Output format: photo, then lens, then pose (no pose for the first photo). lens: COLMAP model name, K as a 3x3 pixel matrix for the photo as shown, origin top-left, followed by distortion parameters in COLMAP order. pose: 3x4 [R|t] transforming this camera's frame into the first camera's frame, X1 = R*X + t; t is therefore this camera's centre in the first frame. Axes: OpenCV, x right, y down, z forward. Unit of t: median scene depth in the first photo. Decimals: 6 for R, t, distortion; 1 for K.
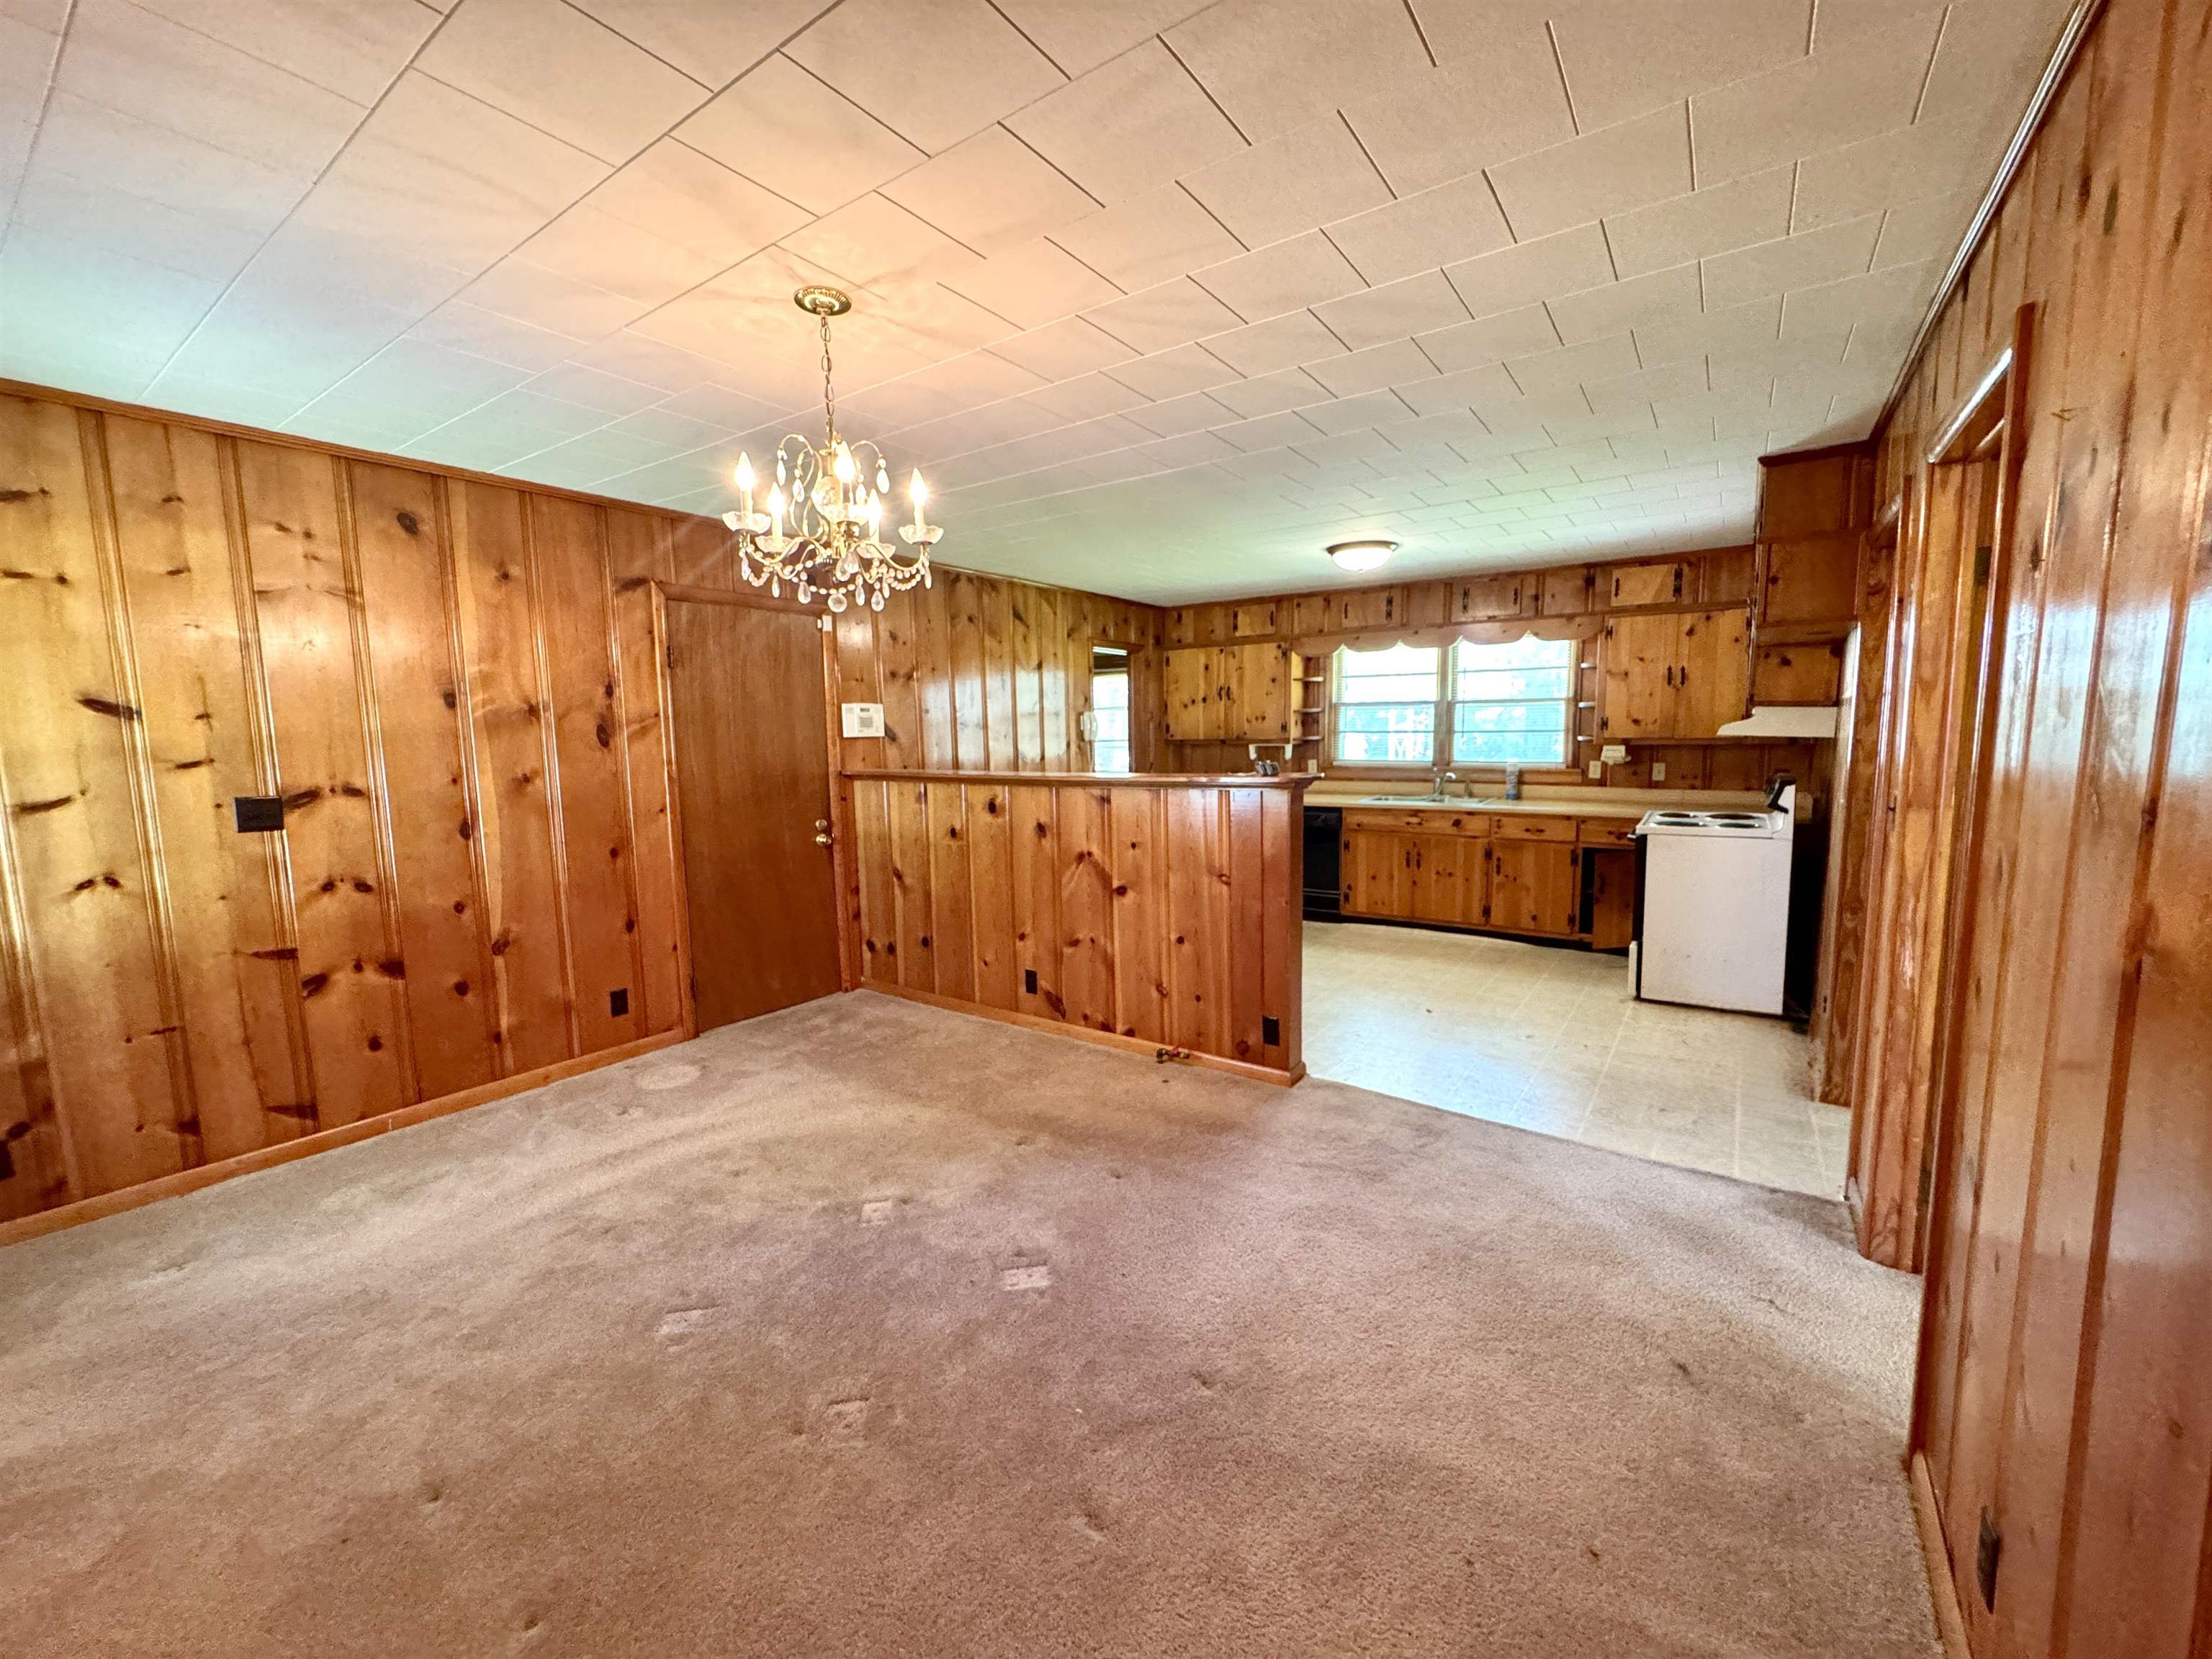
lens RADIAL K [[888.8, 0, 1109.7], [0, 888.8, 834.9], [0, 0, 1]] dist [0.000201, 0.000144]
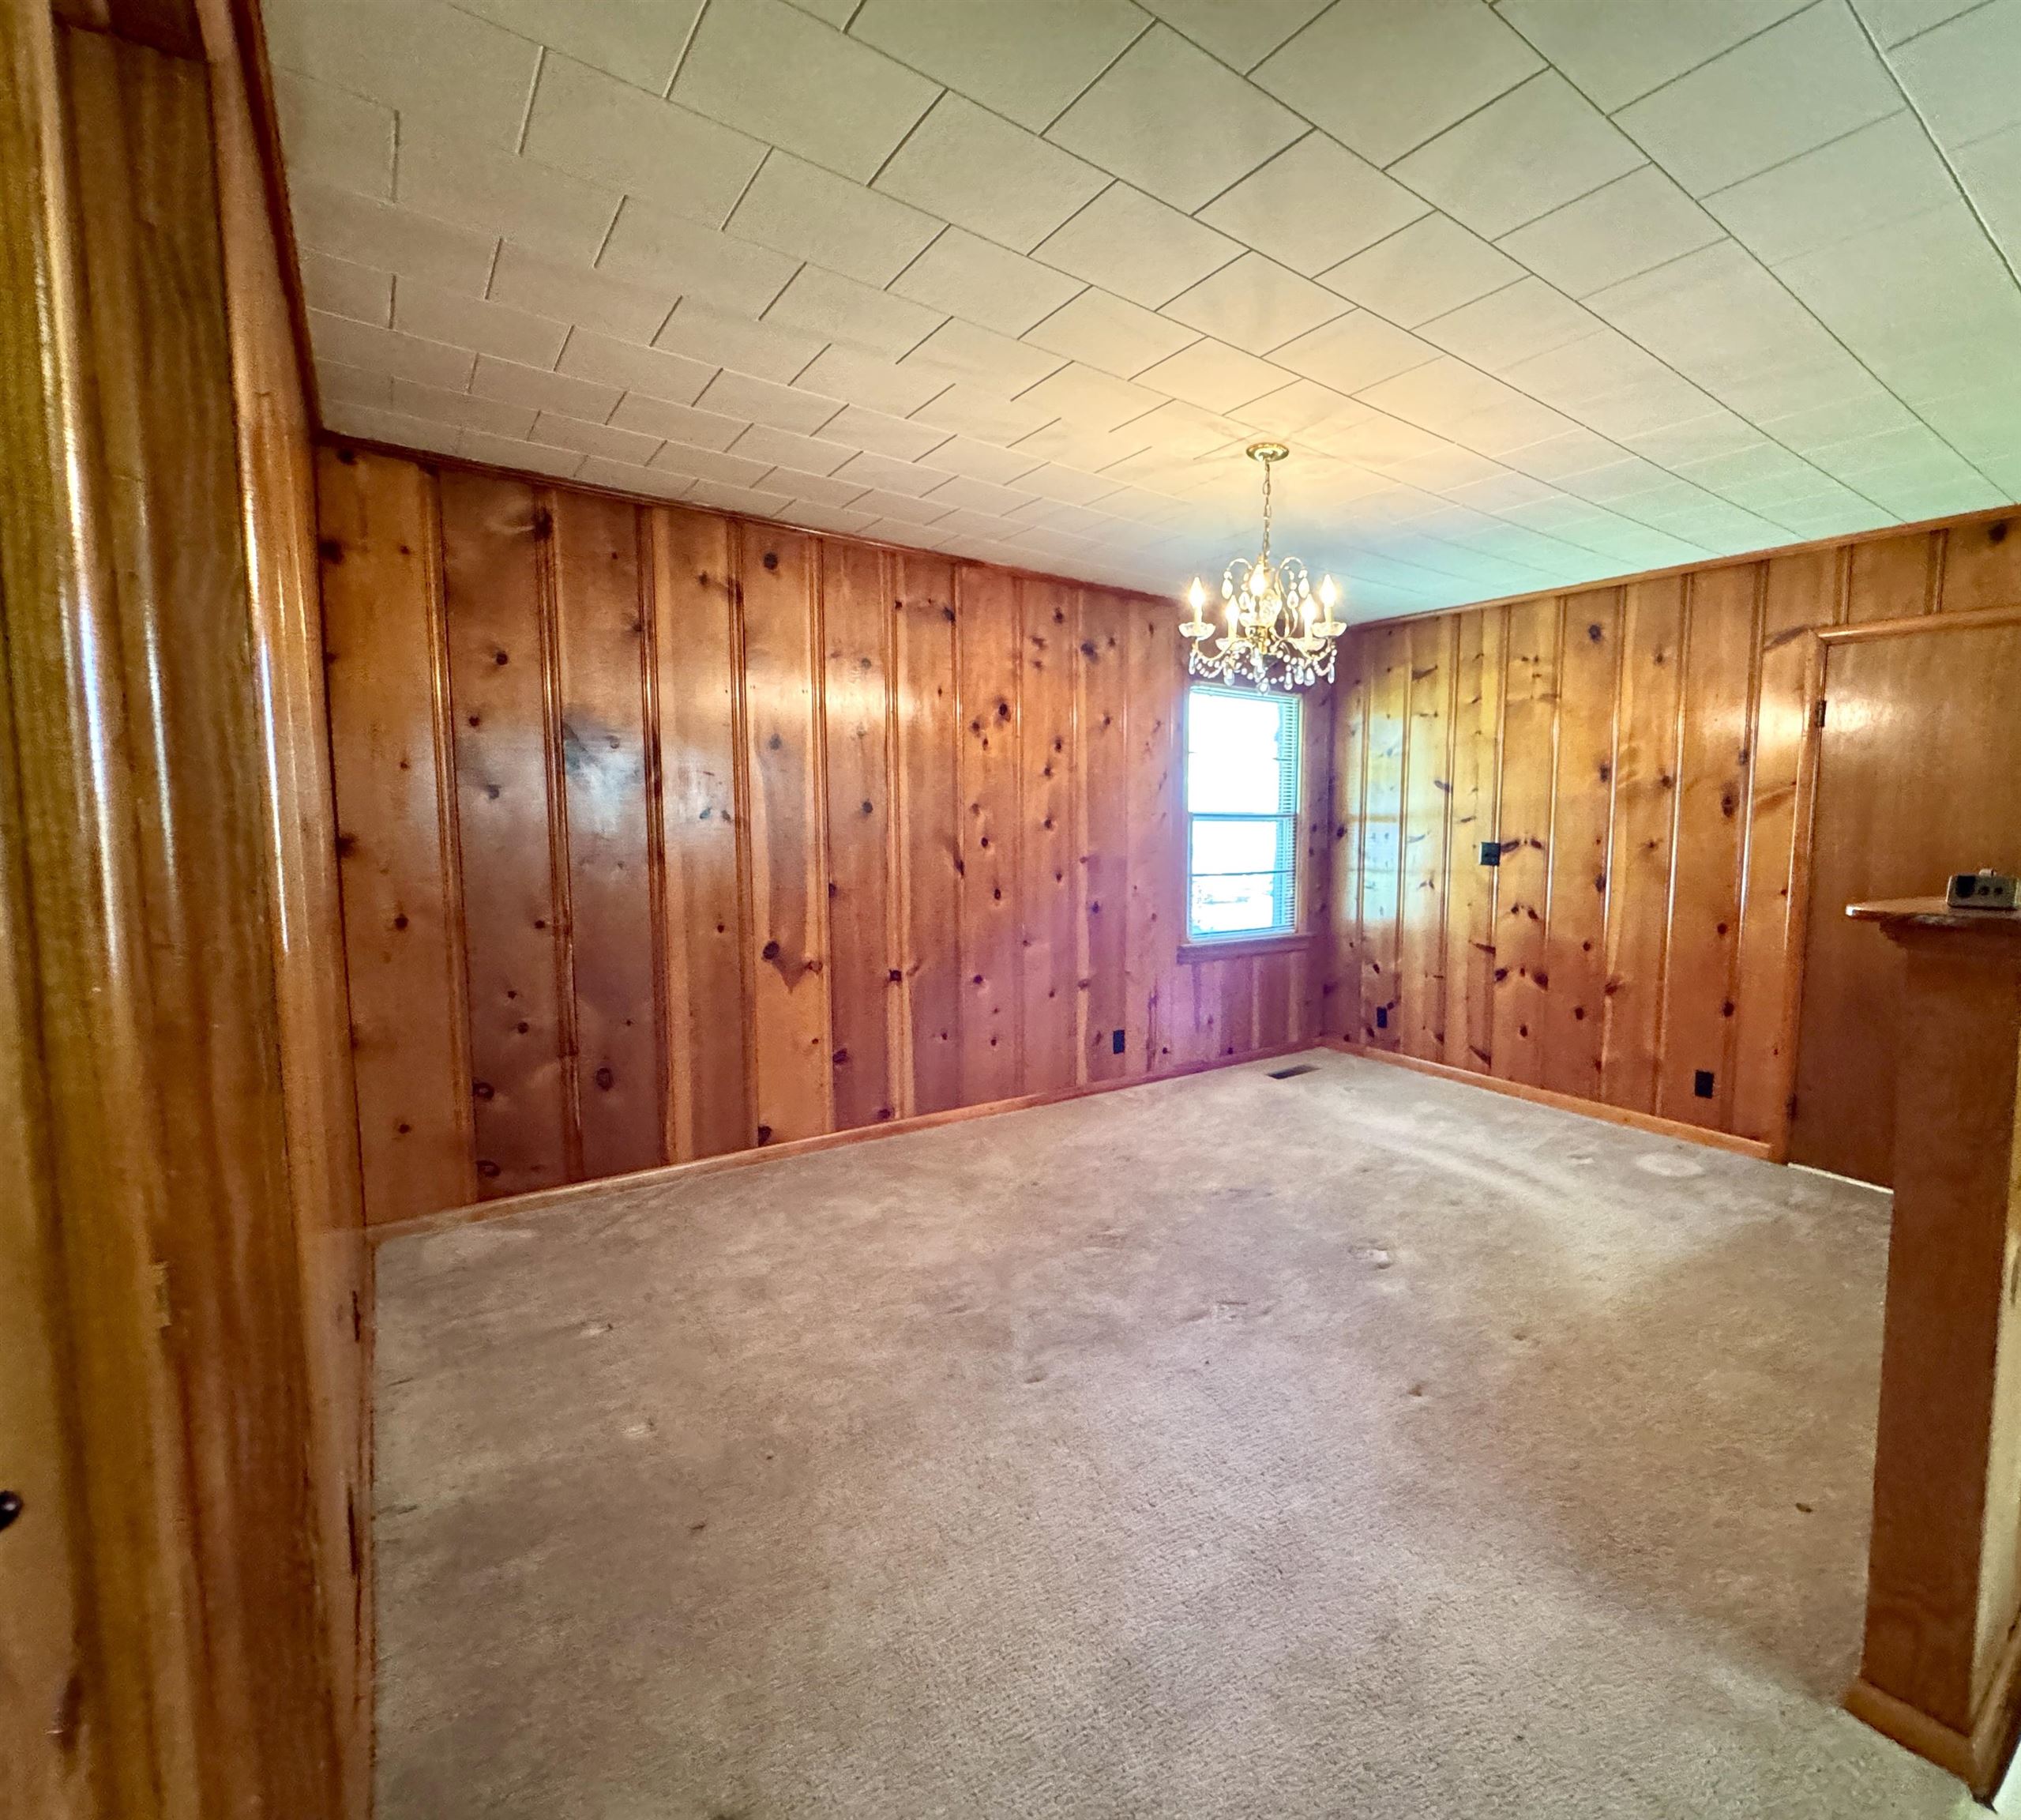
lens RADIAL K [[946.3, 0, 1101.1], [0, 946.3, 883.6], [0, 0, 1]] dist [0.000011, 0.000033]
pose [[-0.295307, 0.096962, -0.950469, 0.700822], [-0.108330, 0.985023, 0.134145, -0.107423], [0.949241, 0.142579, -0.280380, 0.757304]]
